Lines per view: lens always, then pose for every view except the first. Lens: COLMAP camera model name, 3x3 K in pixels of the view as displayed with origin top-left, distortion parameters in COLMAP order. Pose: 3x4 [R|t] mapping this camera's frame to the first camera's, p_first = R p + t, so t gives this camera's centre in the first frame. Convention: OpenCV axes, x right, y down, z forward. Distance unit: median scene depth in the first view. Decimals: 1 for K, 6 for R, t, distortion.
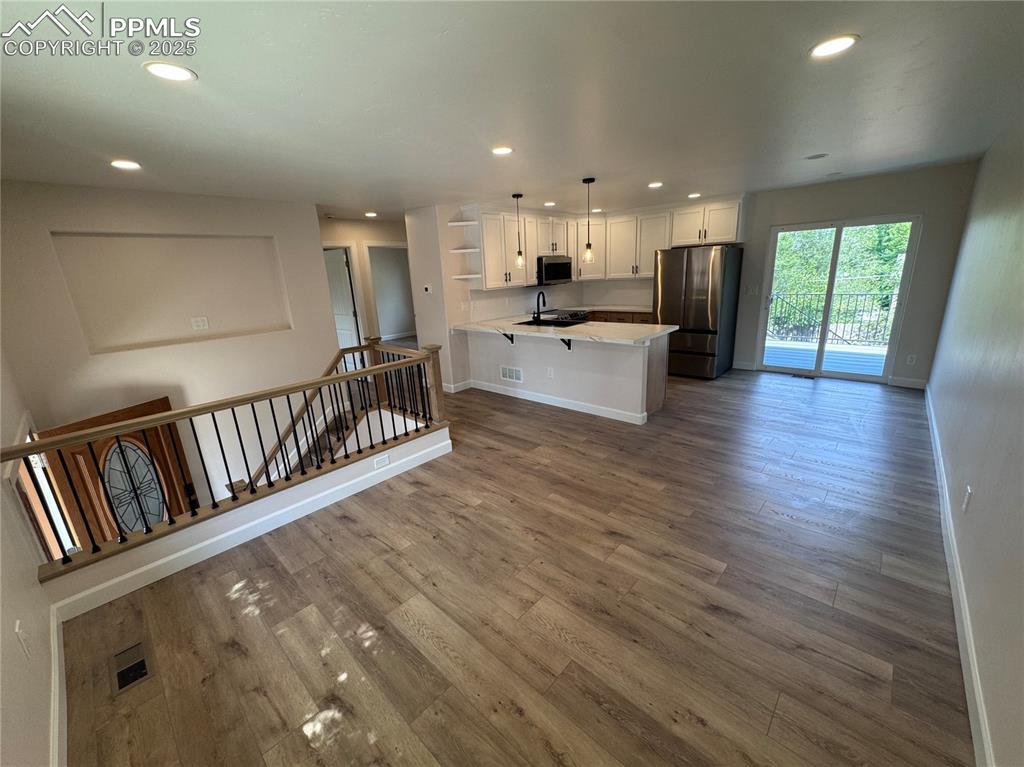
lens RADIAL K [[409.5, 0, 511.4], [0, 409.5, 384.1], [0, 0, 1]] dist [-0.004503, 0.000790]
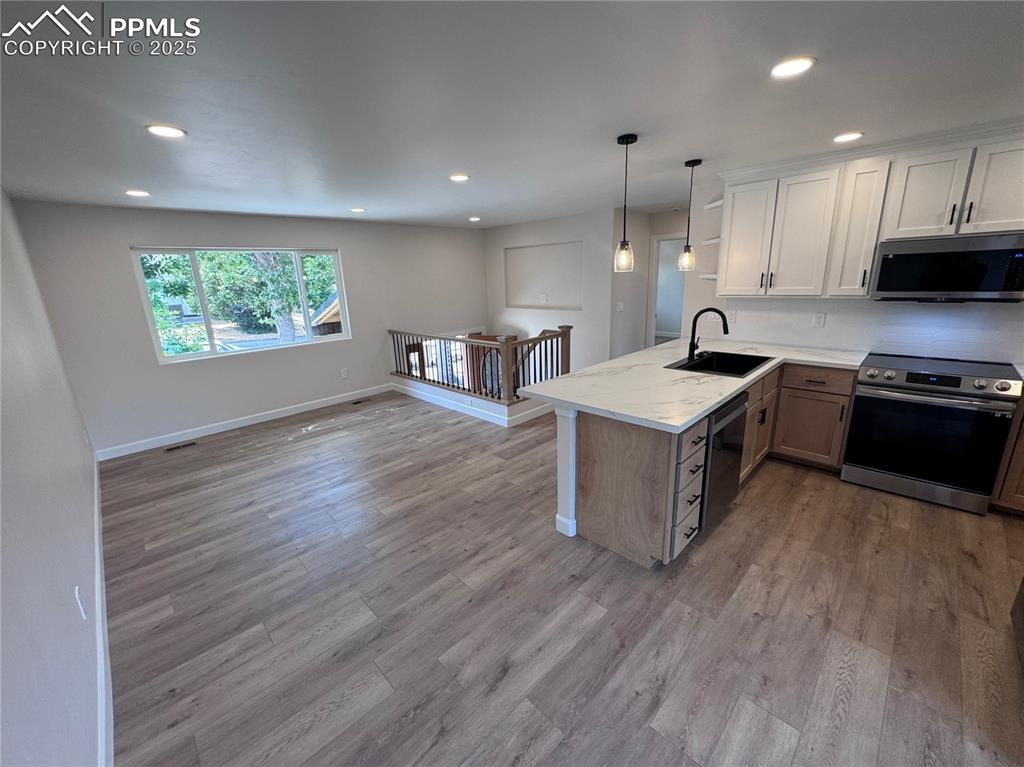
lens RADIAL K [[409.5, 0, 511.4], [0, 409.5, 384.1], [0, 0, 1]] dist [-0.004503, 0.000790]
pose [[-0.038526, 0.307715, -0.950698, 0.664822], [-0.227826, 0.923642, 0.308190, -0.226528], [0.972939, 0.228467, 0.034521, 0.661474]]
